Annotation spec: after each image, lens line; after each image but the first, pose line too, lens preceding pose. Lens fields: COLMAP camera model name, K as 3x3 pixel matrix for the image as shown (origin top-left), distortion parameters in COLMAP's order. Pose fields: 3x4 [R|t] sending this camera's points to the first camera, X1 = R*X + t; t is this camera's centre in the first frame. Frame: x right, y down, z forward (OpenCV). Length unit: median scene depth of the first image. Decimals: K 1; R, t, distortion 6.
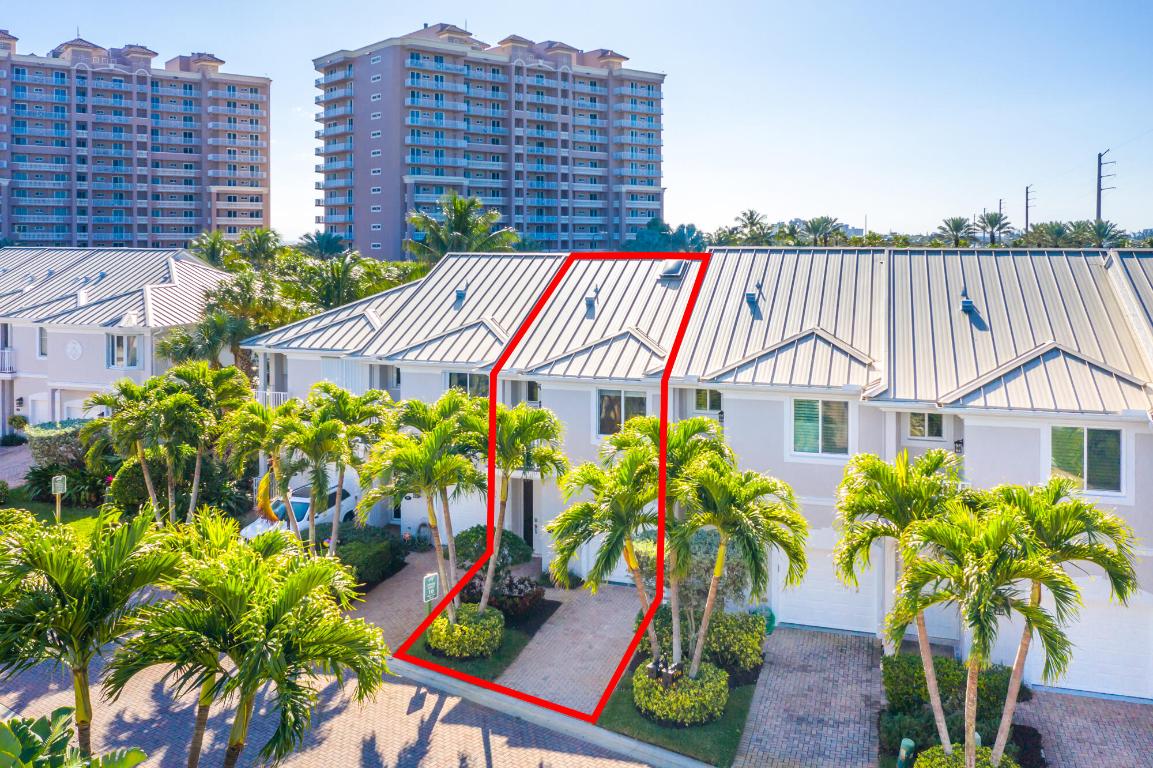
lens RADIAL K [[1041.8, 0, 571.6], [0, 1041.8, 385.8], [0, 0, 1]] dist [0.013945, 0.002944]
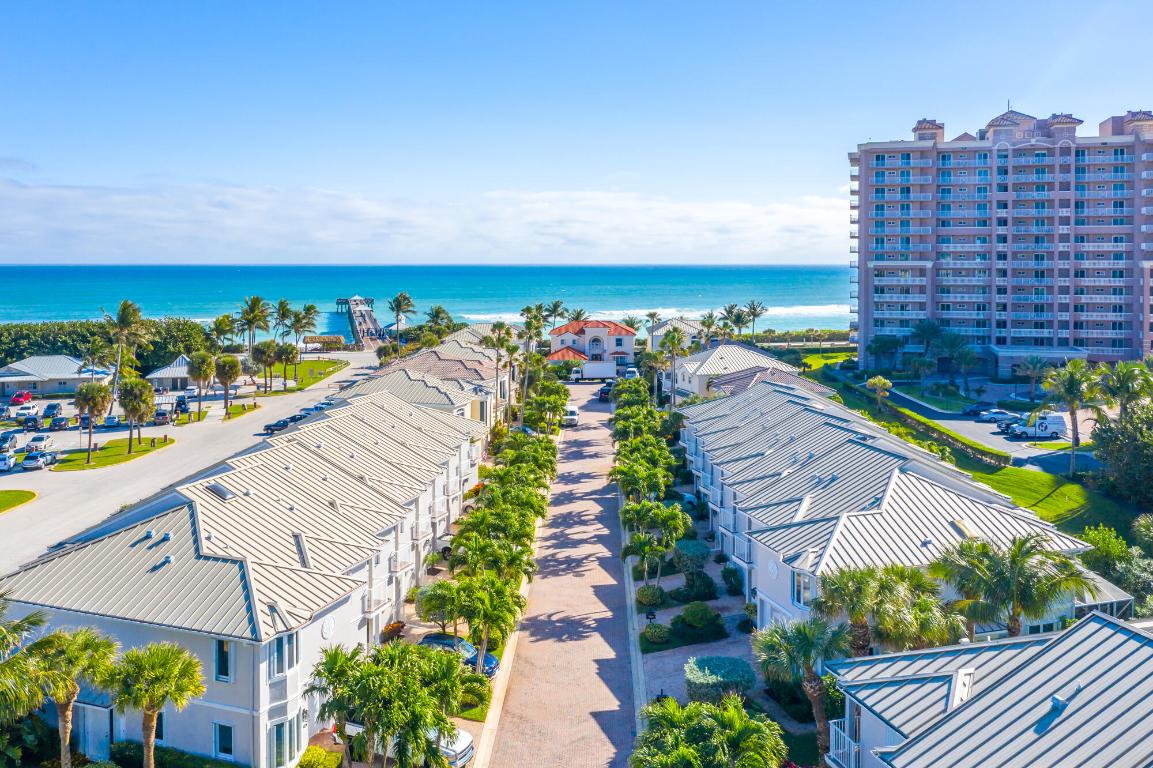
lens RADIAL K [[1041.8, 0, 573.2], [0, 1041.8, 379.5], [0, 0, 1]] dist [0.013945, 0.002944]
pose [[0.562398, 0.087576, -0.822216, 0.106589], [-0.053429, 0.996146, 0.069556, -0.135764], [0.825138, 0.004812, 0.564910, 0.142584]]
